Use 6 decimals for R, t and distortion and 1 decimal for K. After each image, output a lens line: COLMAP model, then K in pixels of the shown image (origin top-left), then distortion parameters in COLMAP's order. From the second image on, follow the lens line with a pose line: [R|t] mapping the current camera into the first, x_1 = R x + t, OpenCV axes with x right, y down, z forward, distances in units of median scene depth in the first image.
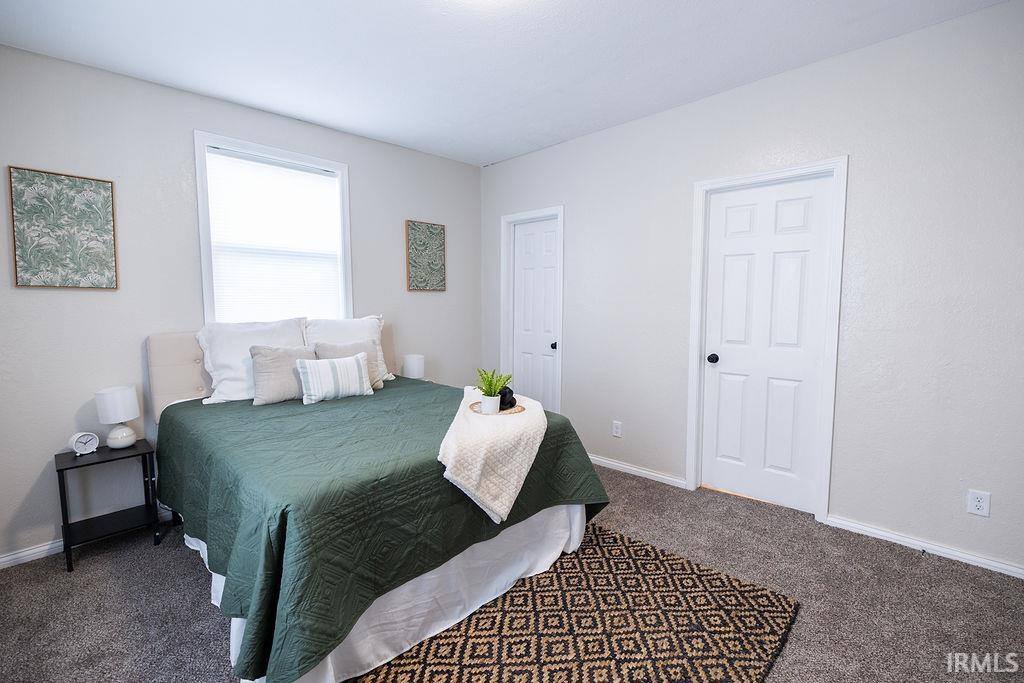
lens RADIAL K [[456.7, 0, 506.7], [0, 456.7, 339.5], [0, 0, 1]] dist [0.001140, 0.000066]
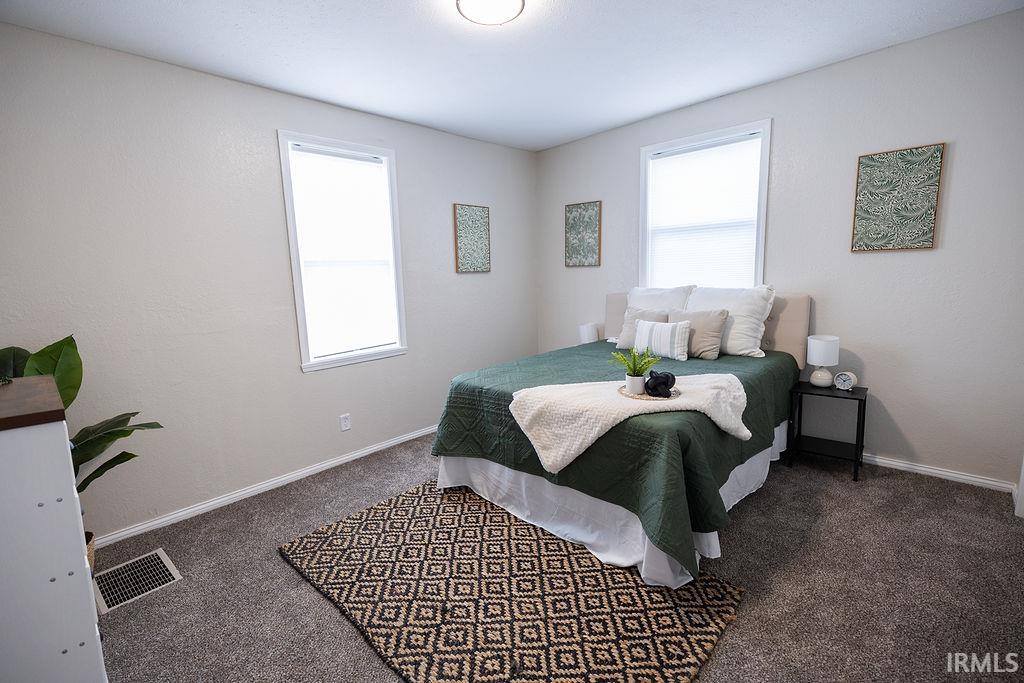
lens RADIAL K [[429.1, 0, 512.0], [0, 429.1, 341.5], [0, 0, 1]] dist [0.001458, 0.000057]
pose [[0.045019, 0.157644, -0.986469, 0.771590], [-0.052301, 0.986488, 0.155260, -0.067532], [0.997616, 0.044604, 0.052655, 0.643249]]
